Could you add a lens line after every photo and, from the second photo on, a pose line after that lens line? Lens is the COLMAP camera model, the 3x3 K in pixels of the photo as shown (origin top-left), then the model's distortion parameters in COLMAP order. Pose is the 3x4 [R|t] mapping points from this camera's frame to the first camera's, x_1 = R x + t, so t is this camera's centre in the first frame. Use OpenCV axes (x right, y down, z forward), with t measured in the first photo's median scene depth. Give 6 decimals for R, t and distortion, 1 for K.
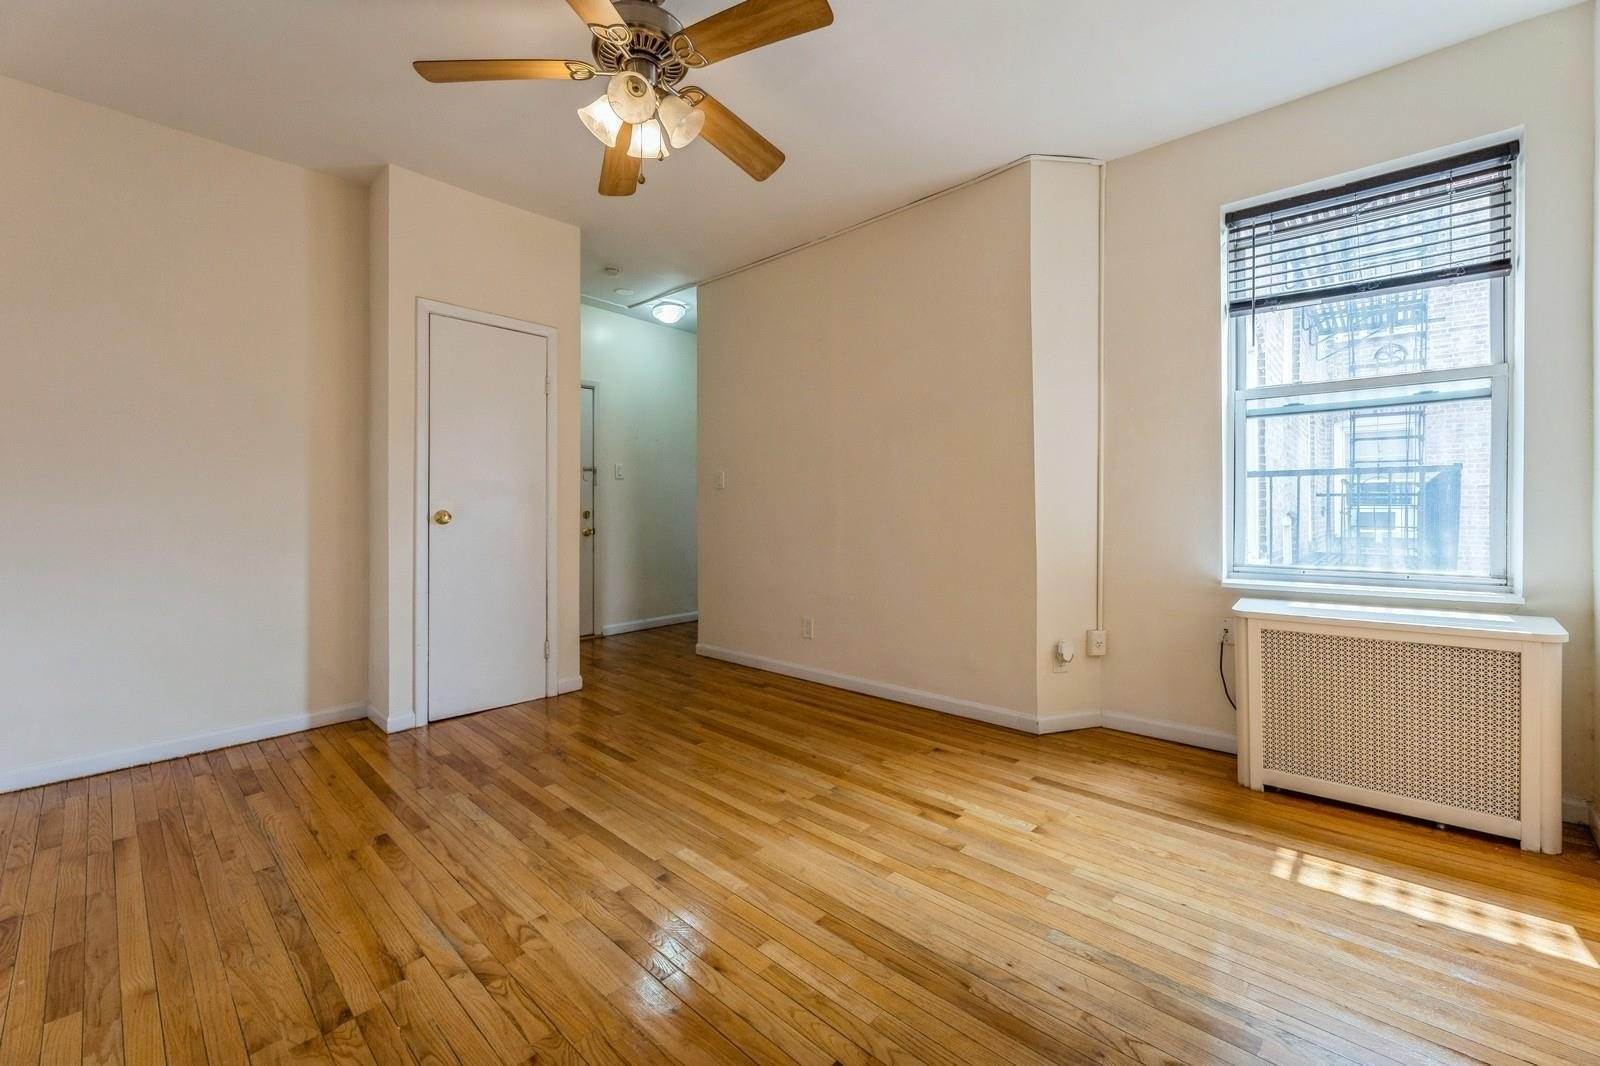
lens RADIAL K [[656.3, 0, 801.3], [0, 656.3, 516.2], [0, 0, 1]] dist [-0.000641, -0.000056]
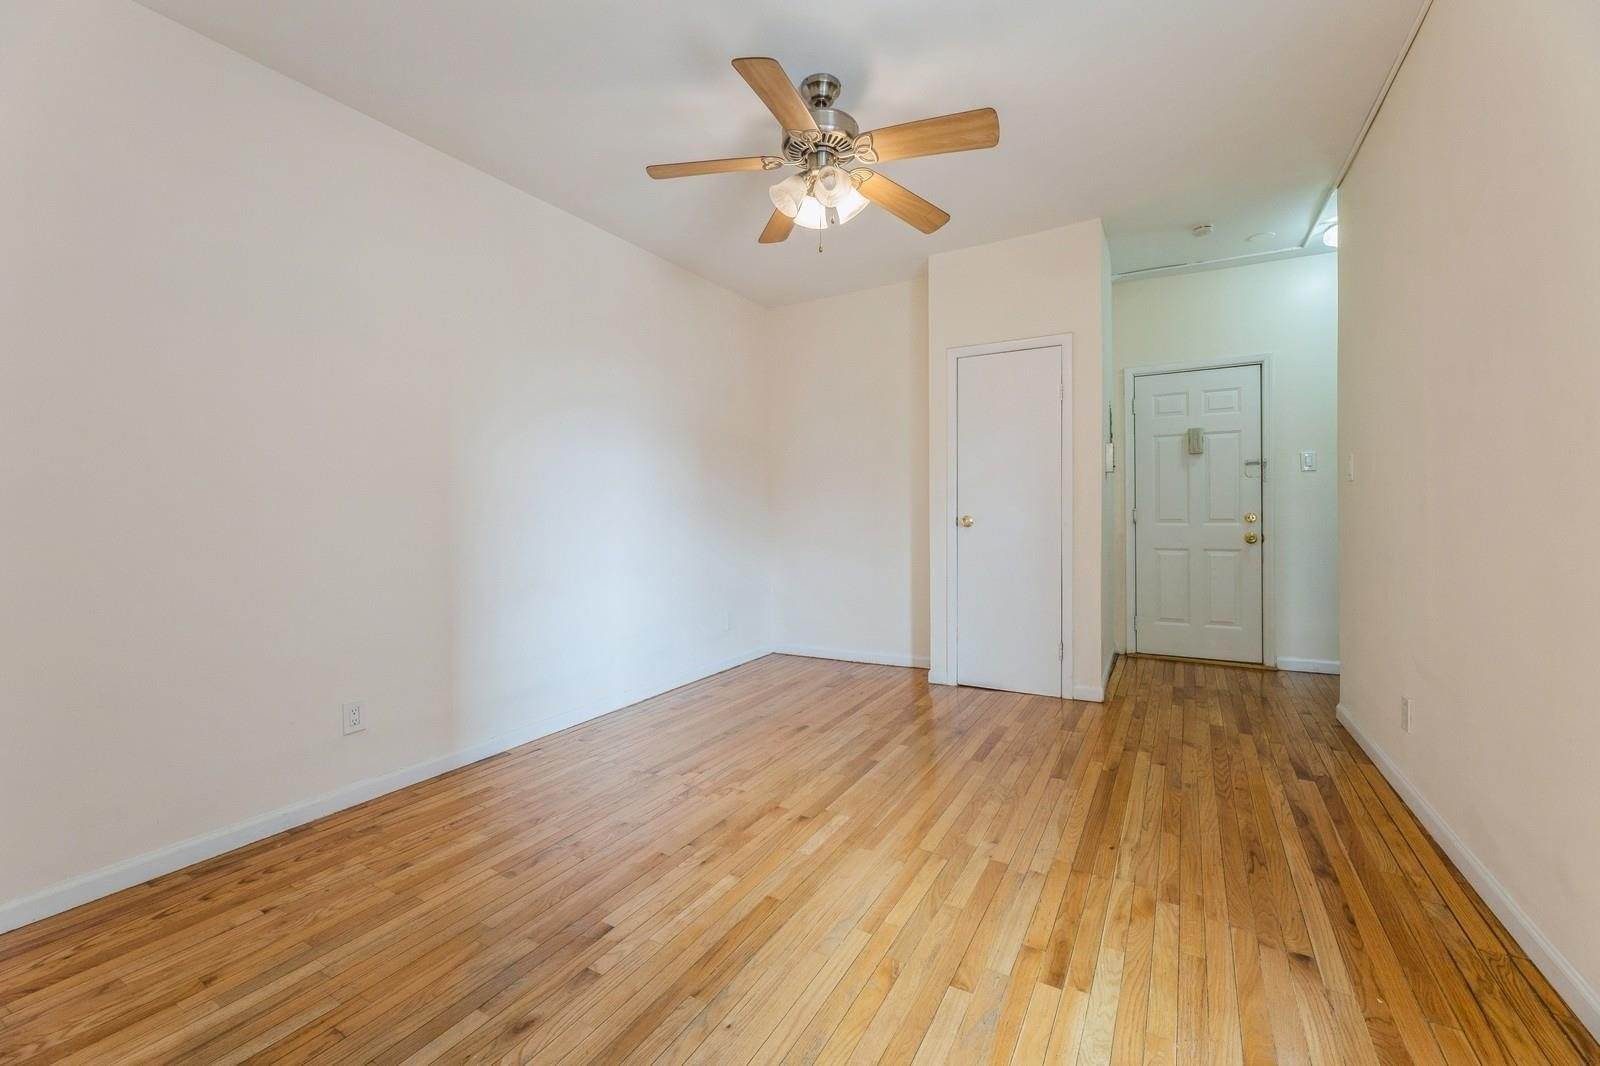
lens RADIAL K [[656.3, 0, 801.3], [0, 656.3, 516.2], [0, 0, 1]] dist [-0.000641, -0.000056]
pose [[0.217623, 0.002081, -0.976031, 0.781385], [0.001005, 0.999997, 0.002357, -0.014107], [0.976032, -0.001494, 0.217620, 0.577278]]
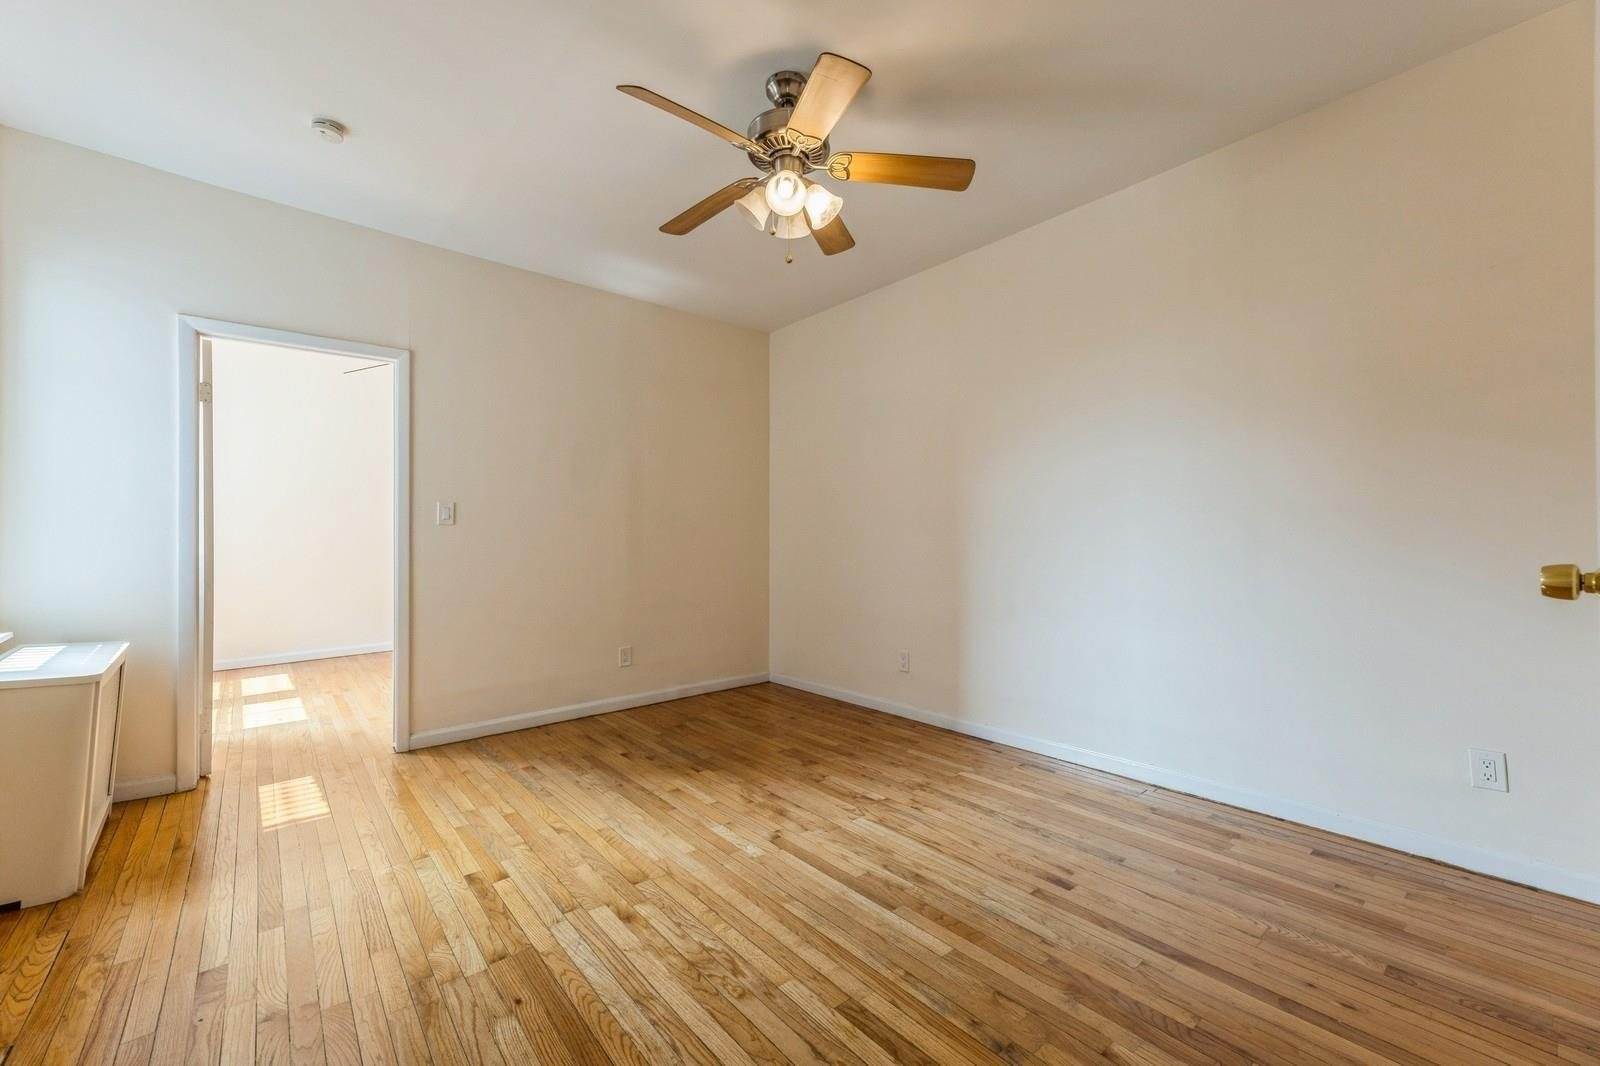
lens RADIAL K [[656.3, 0, 801.3], [0, 656.3, 516.2], [0, 0, 1]] dist [-0.000641, -0.000056]
pose [[-0.990321, 0.011660, 0.138305, -0.348479], [0.009037, 0.999767, -0.019581, -0.030488], [-0.138501, -0.018142, -0.990196, 1.777661]]
